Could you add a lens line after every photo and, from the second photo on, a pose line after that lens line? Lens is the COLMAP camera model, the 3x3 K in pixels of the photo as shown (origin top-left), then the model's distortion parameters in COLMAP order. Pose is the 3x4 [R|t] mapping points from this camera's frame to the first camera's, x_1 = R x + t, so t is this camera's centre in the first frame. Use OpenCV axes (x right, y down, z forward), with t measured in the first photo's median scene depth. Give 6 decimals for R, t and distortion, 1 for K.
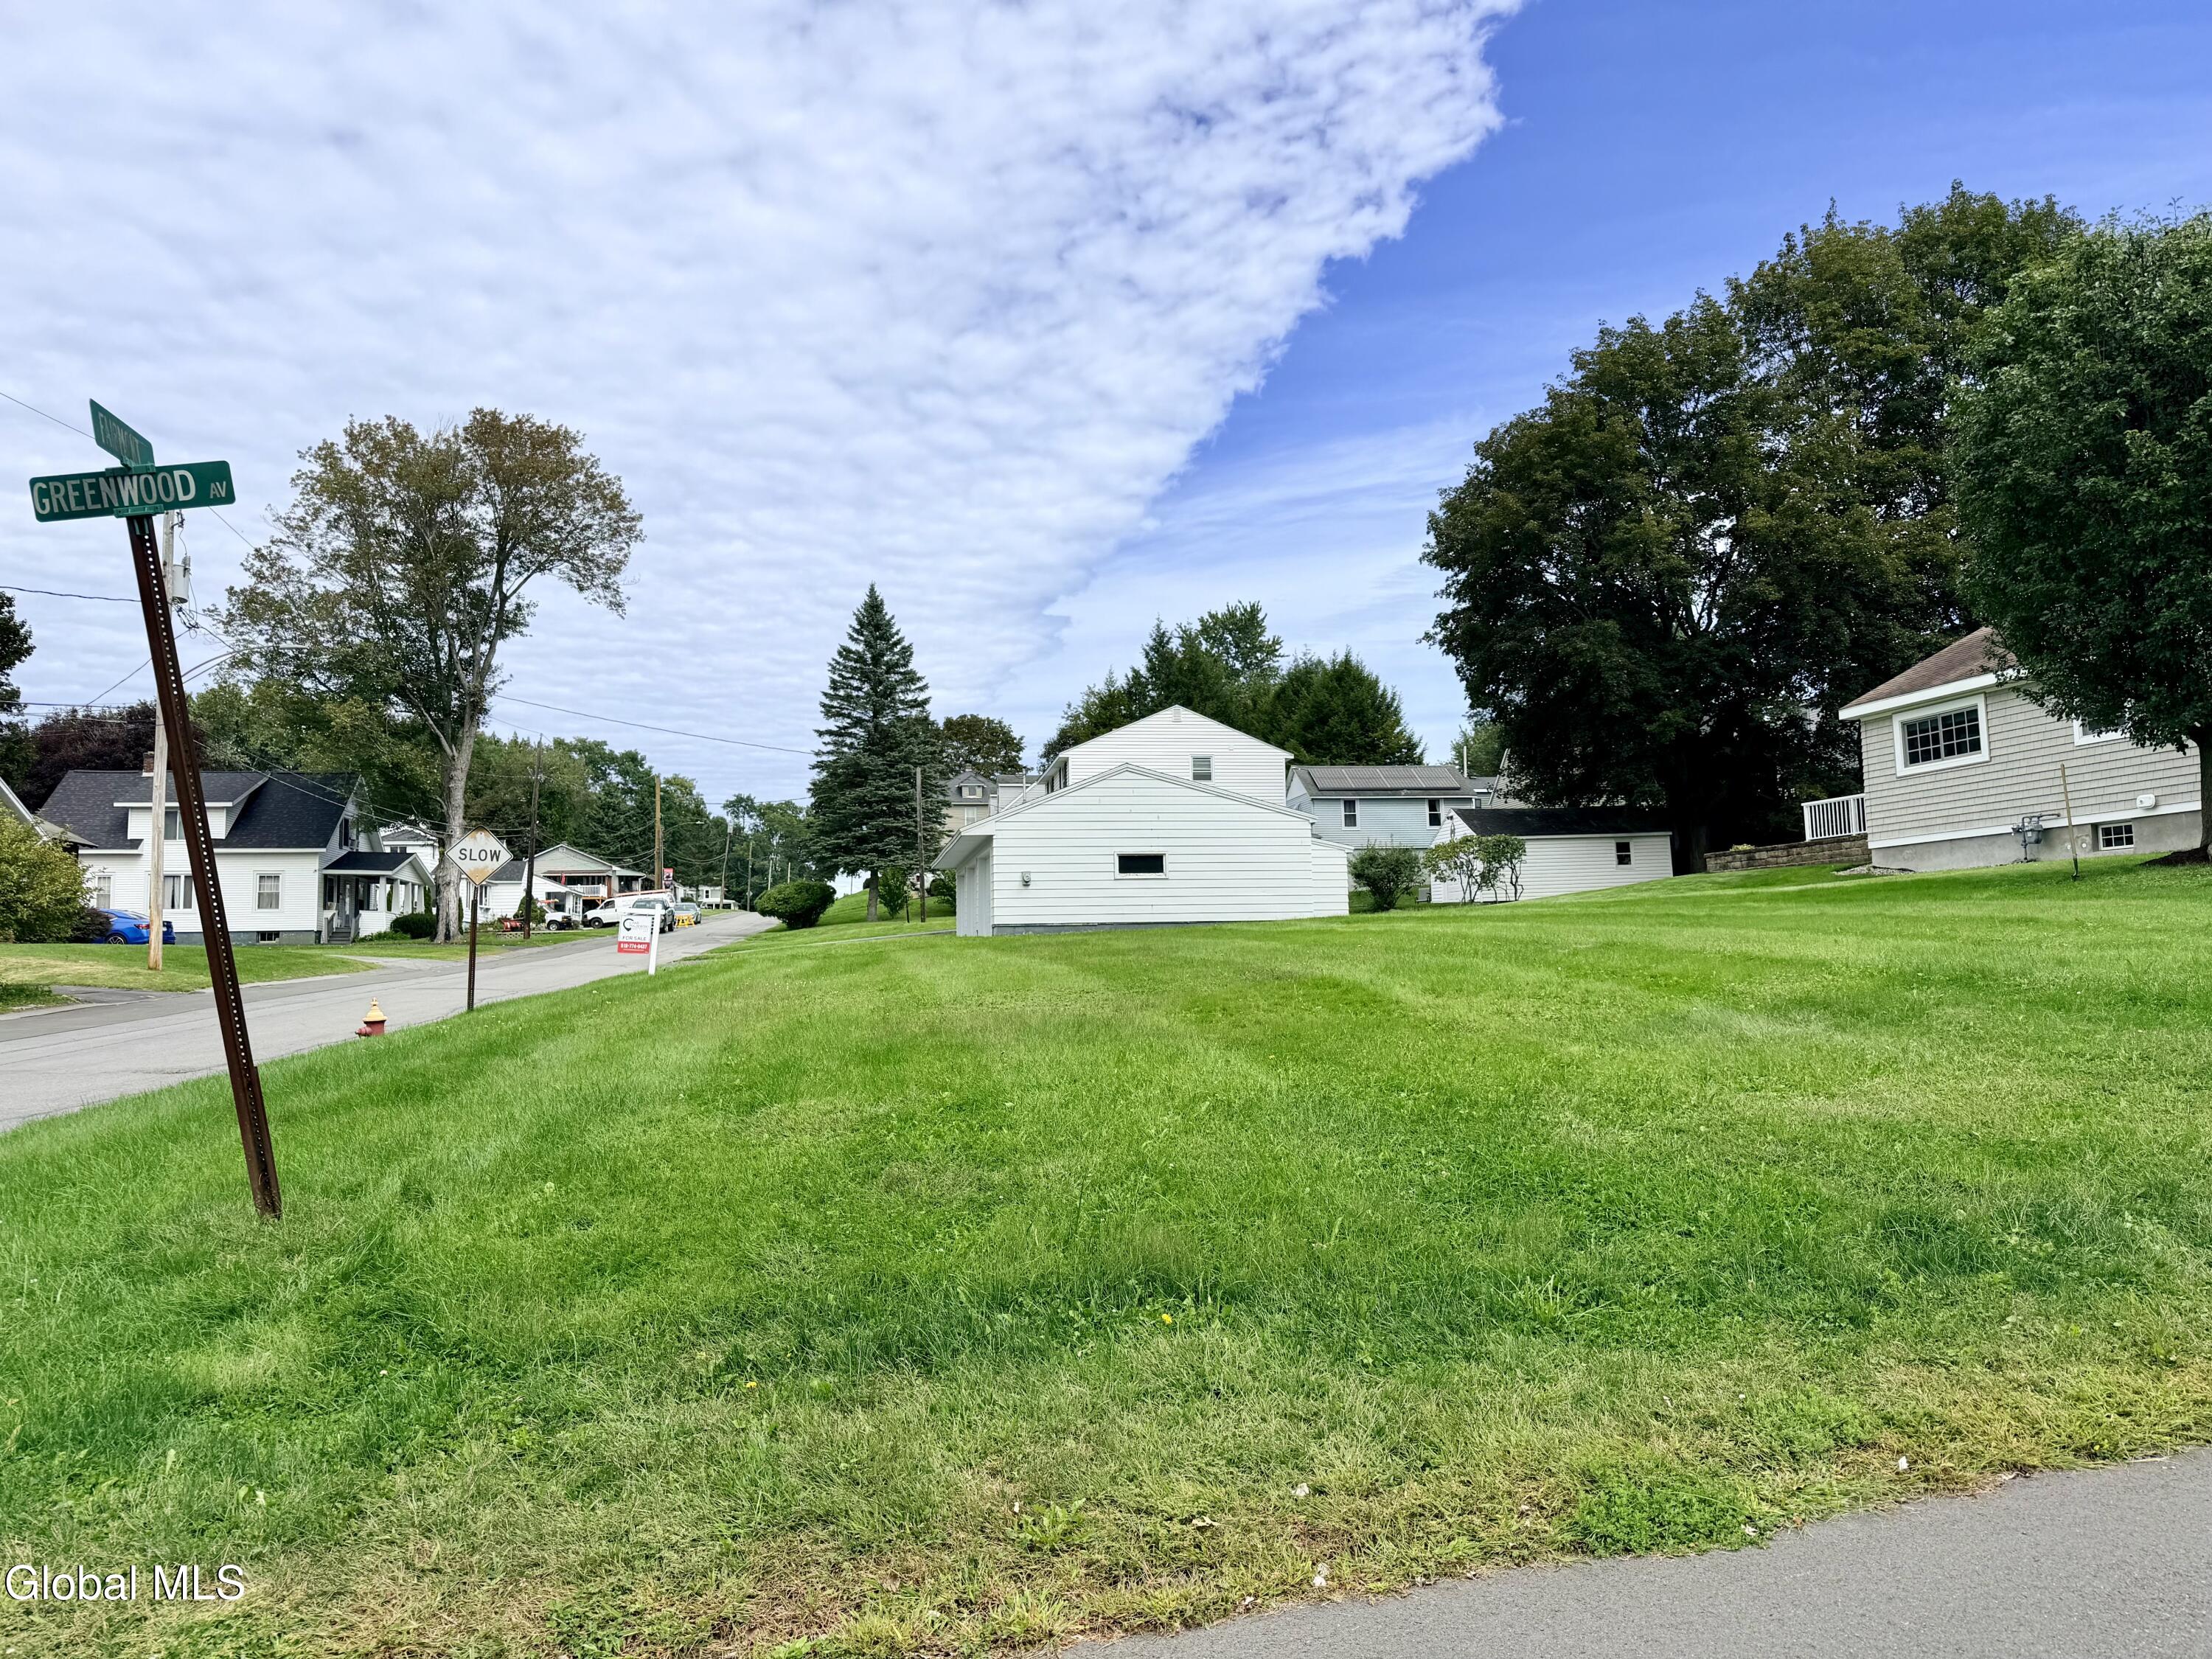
lens RADIAL K [[1527.6, 0, 1113.8], [0, 1527.6, 850.6], [0, 0, 1]] dist [0.040587, -0.044842]
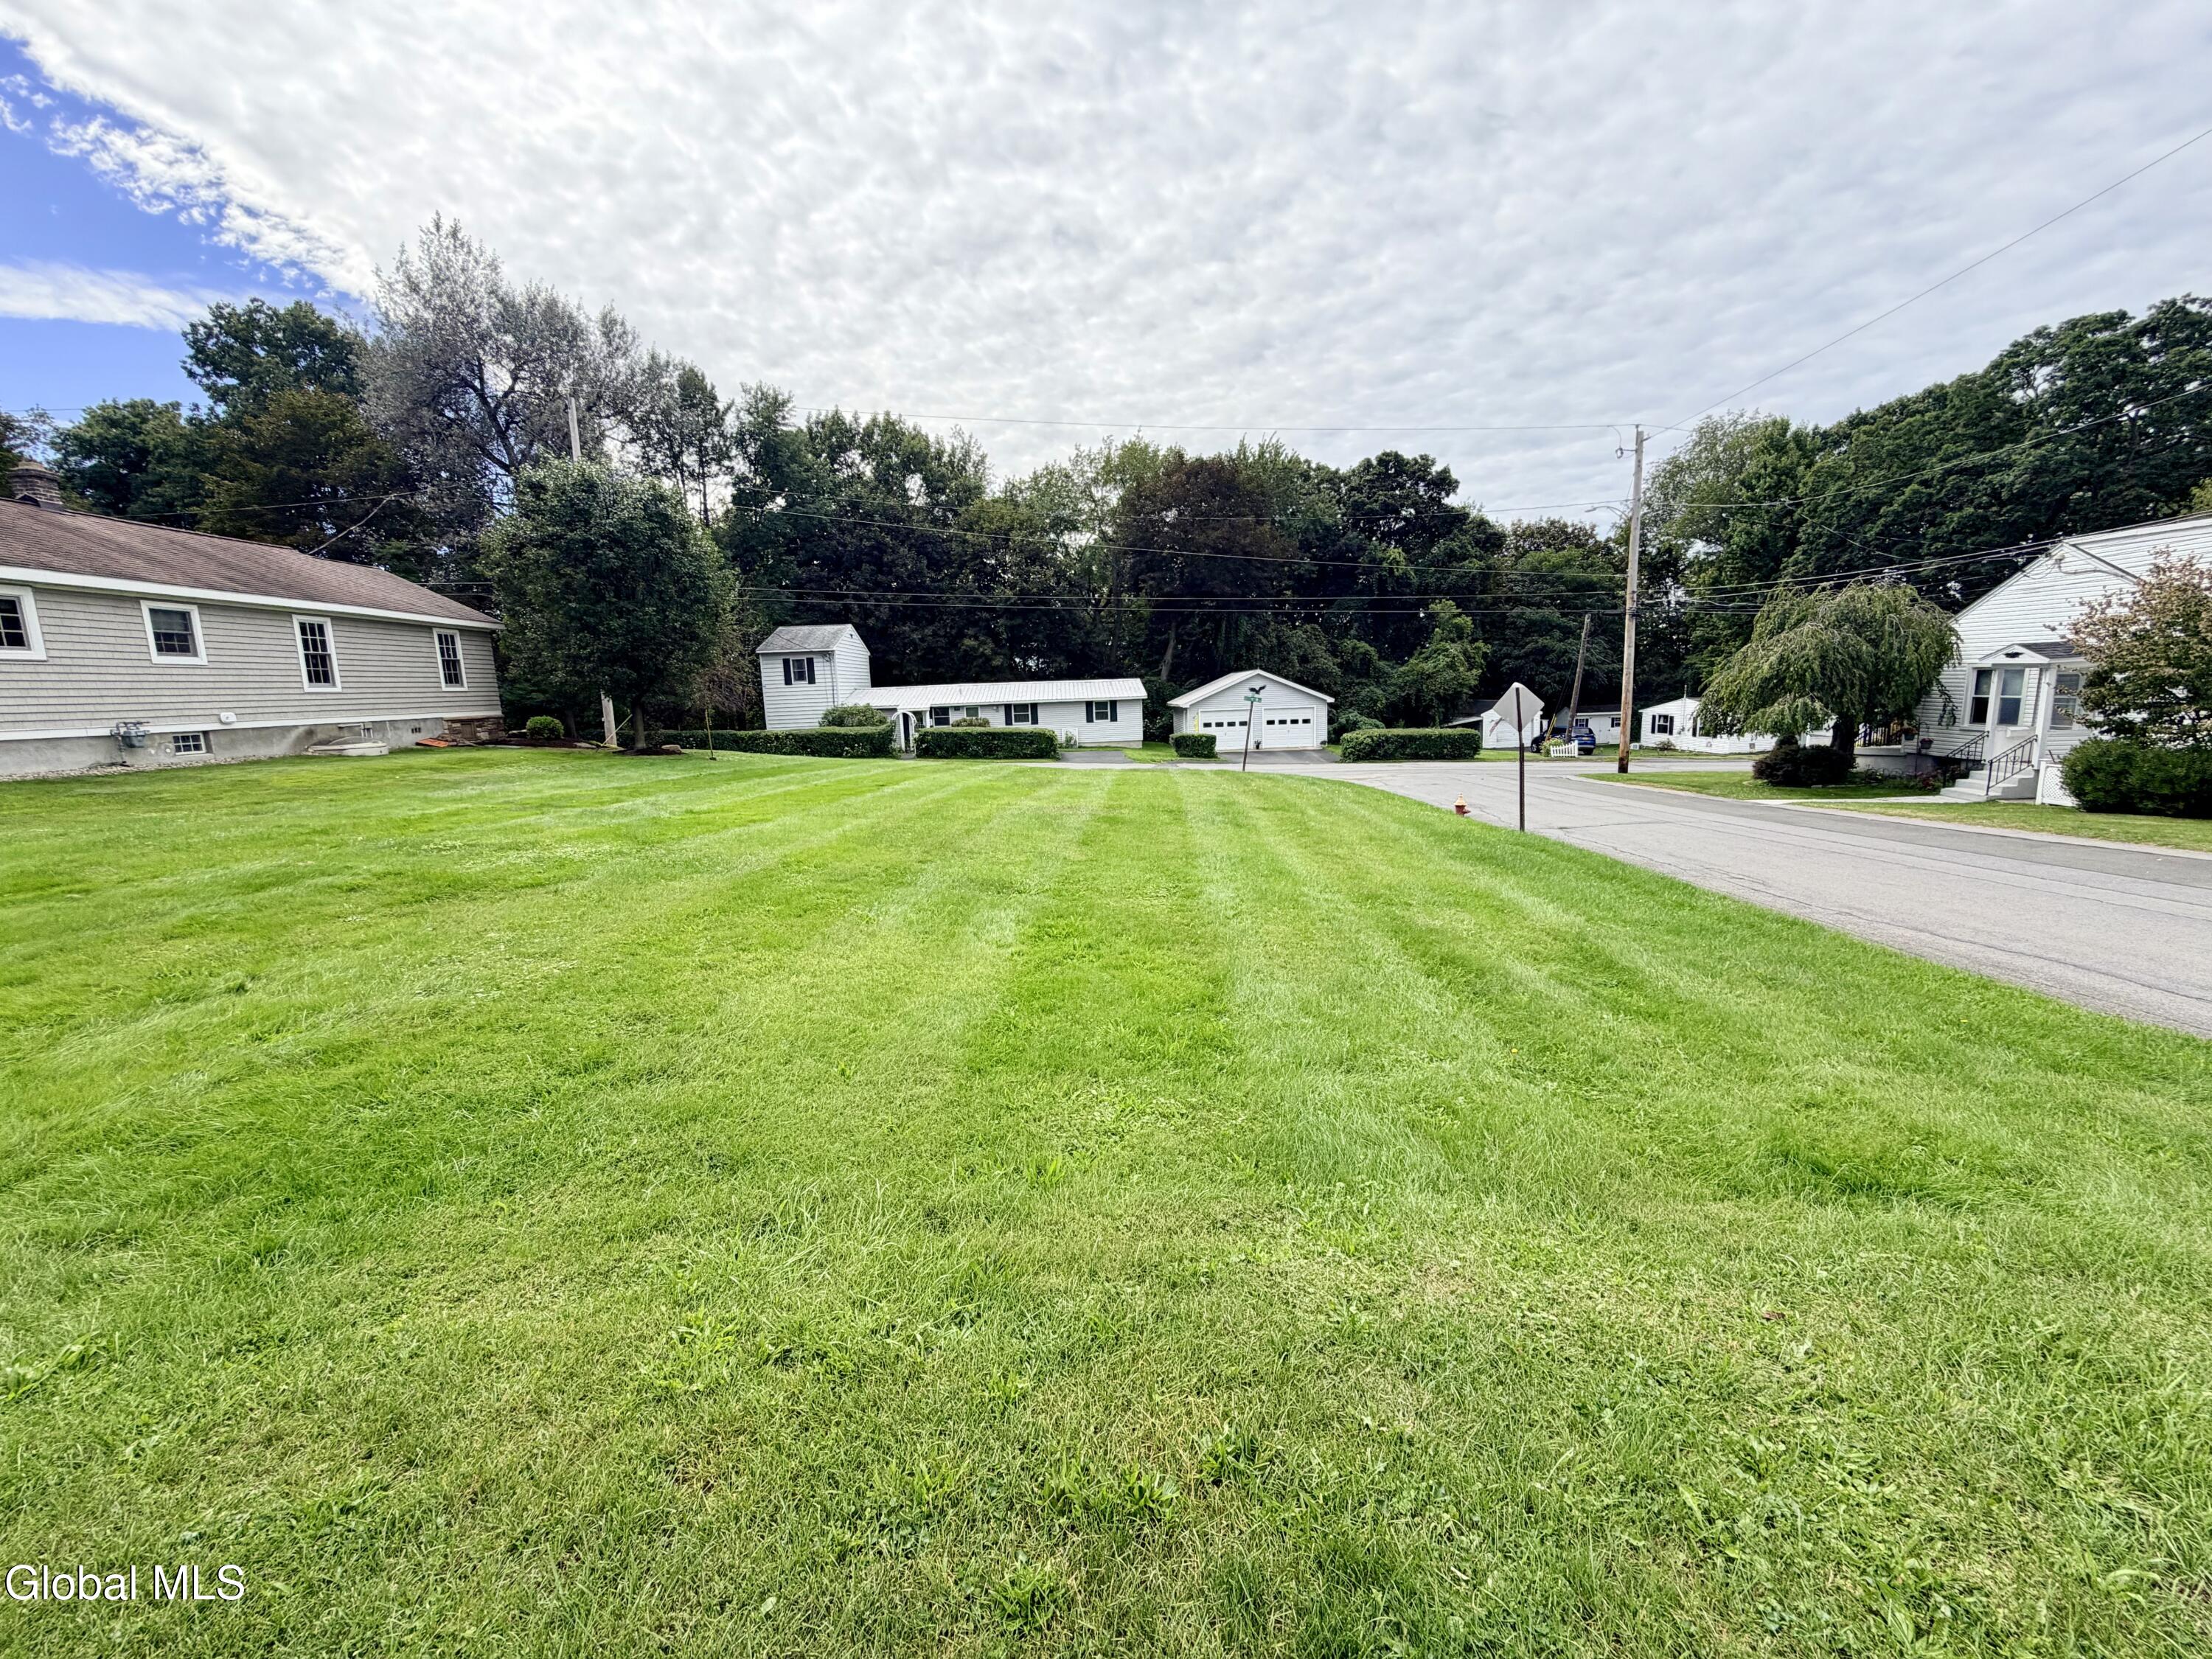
lens RADIAL K [[868.1, 0, 1085.3], [0, 868.1, 825.2], [0, 0, 1]] dist [0.001290, -0.000341]
pose [[-0.966364, 0.045066, 0.253199, -0.320554], [0.065554, 0.995170, 0.073068, 0.079058], [-0.248683, 0.087209, -0.964651, 2.322438]]
